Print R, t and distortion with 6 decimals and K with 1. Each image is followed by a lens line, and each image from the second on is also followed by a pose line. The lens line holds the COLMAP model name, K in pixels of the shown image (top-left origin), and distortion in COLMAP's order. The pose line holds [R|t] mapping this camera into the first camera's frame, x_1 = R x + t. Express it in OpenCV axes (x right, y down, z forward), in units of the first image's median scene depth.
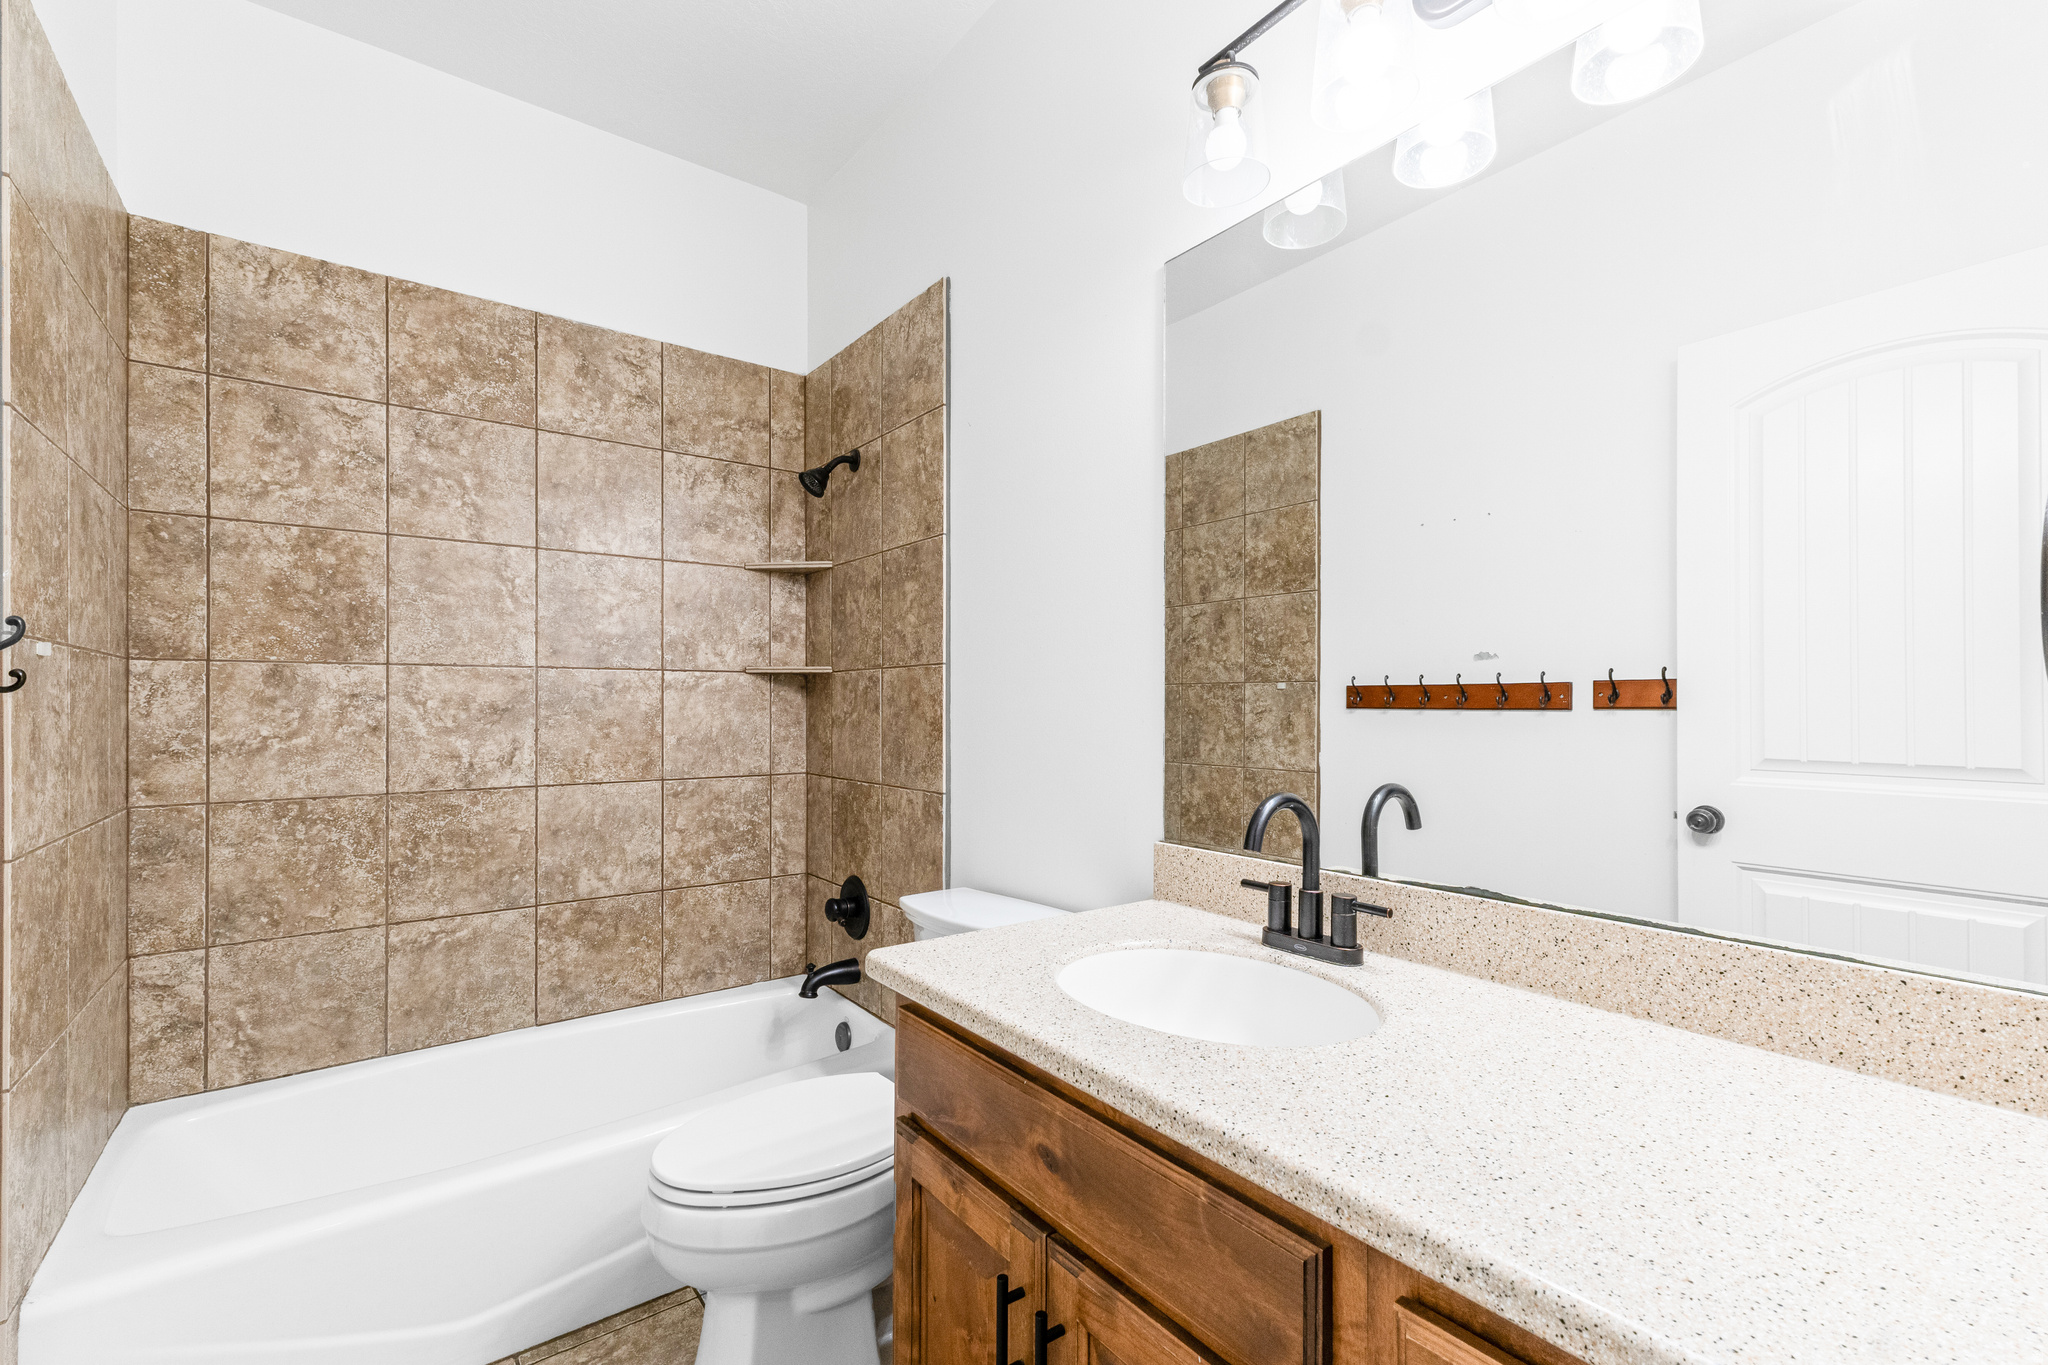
lens RADIAL K [[882.1, 0, 1019.8], [0, 882.1, 688.8], [0, 0, 1]] dist [-0.004591, -0.001665]
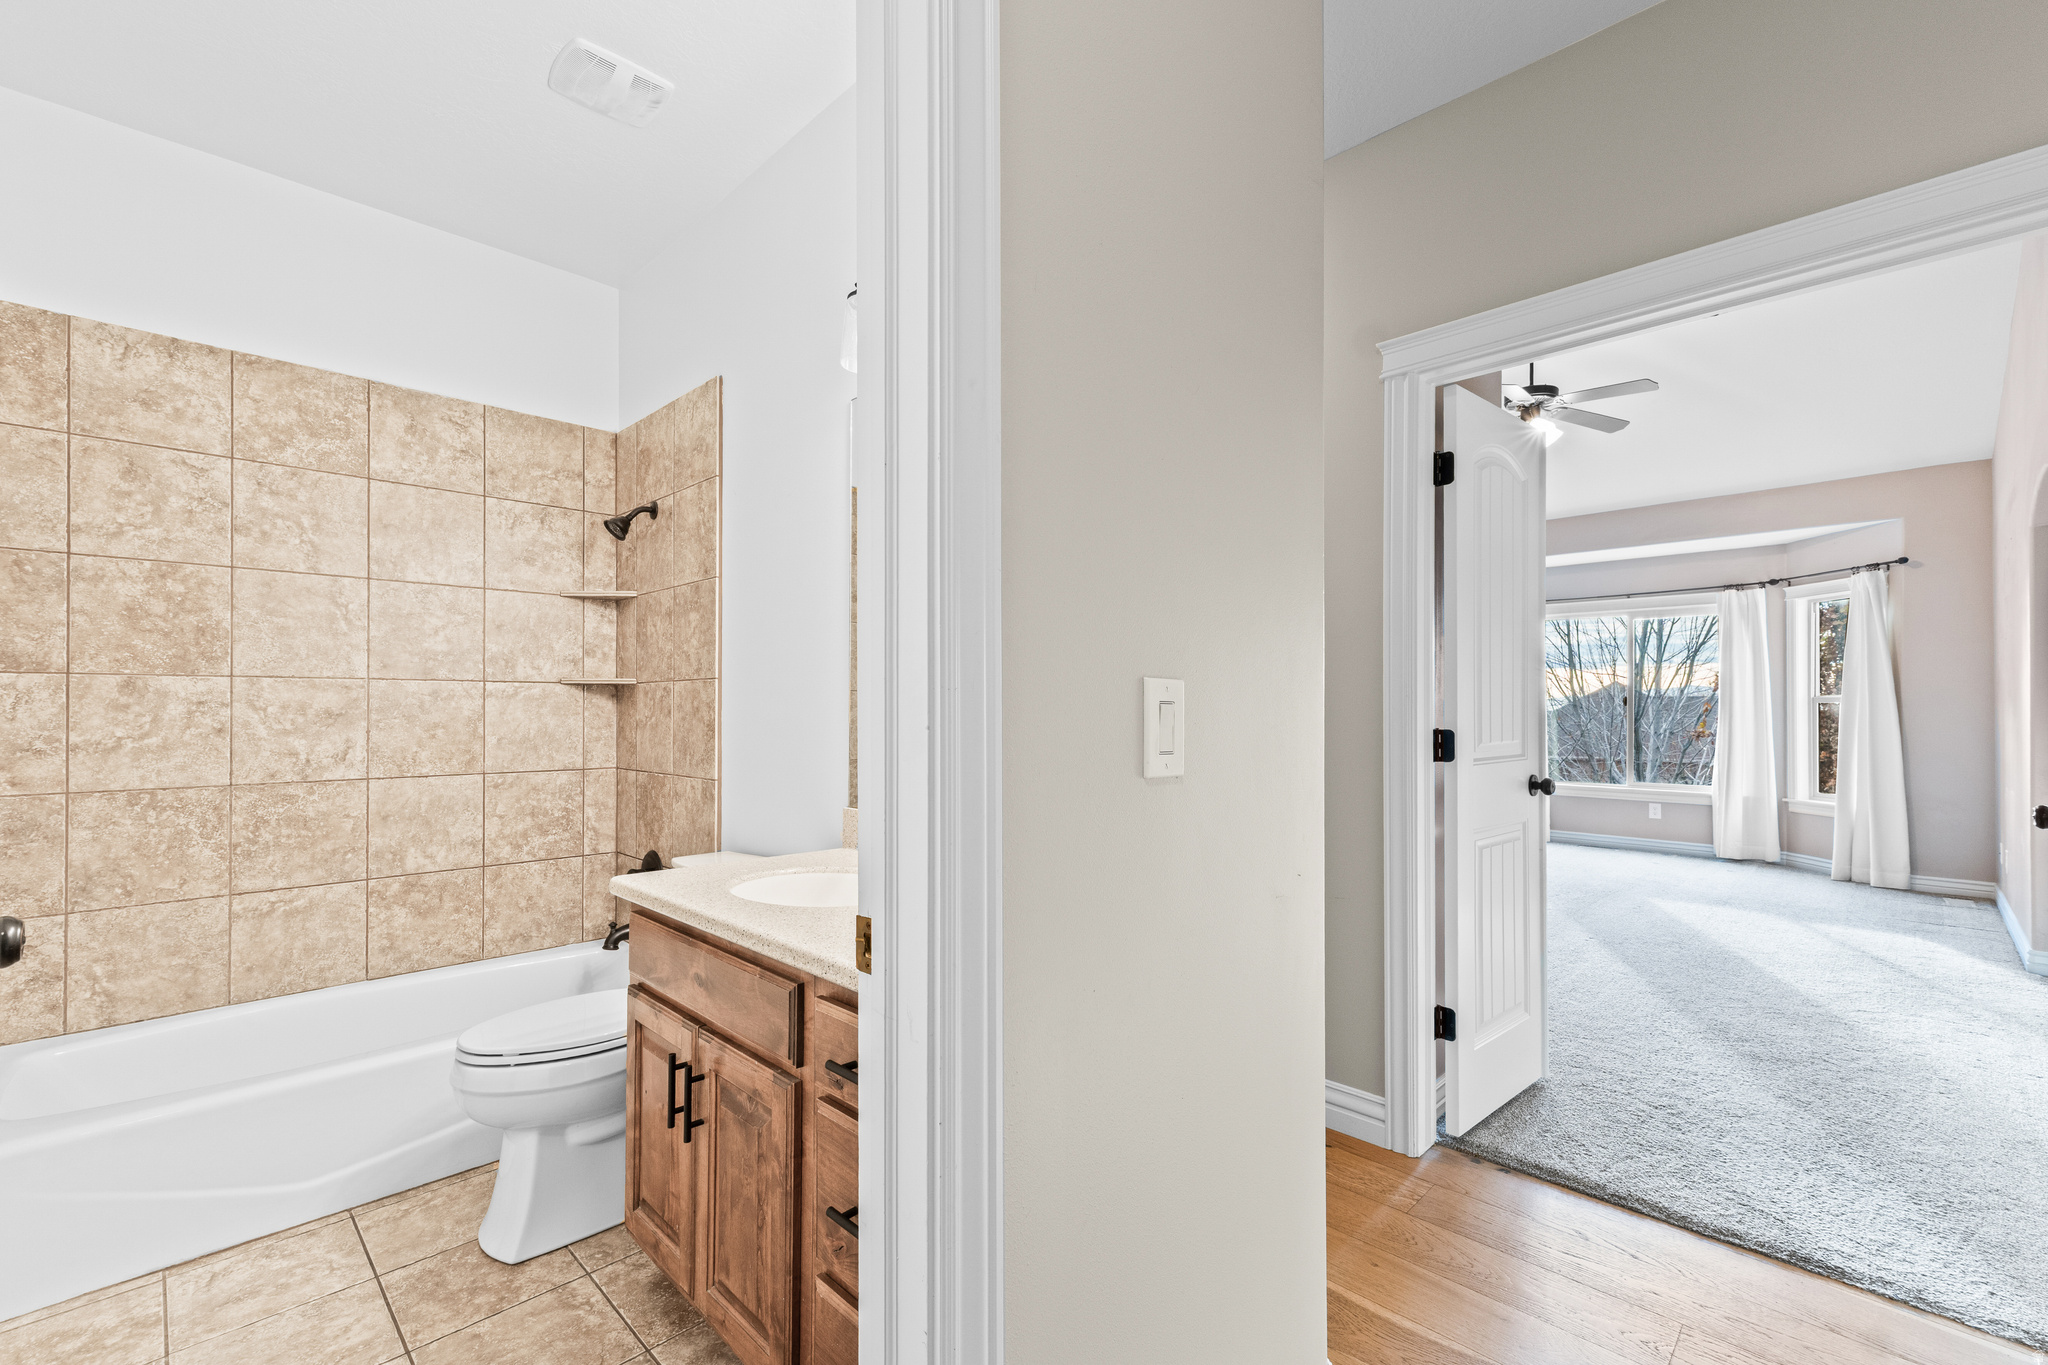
lens RADIAL K [[882.1, 0, 1029.2], [0, 882.1, 693.3], [0, 0, 1]] dist [-0.004591, -0.001665]
pose [[0.989880, 0.002510, 0.141883, 0.177905], [-0.002389, 0.999997, -0.001025, -0.006369], [-0.141886, 0.000675, 0.989883, -0.322752]]
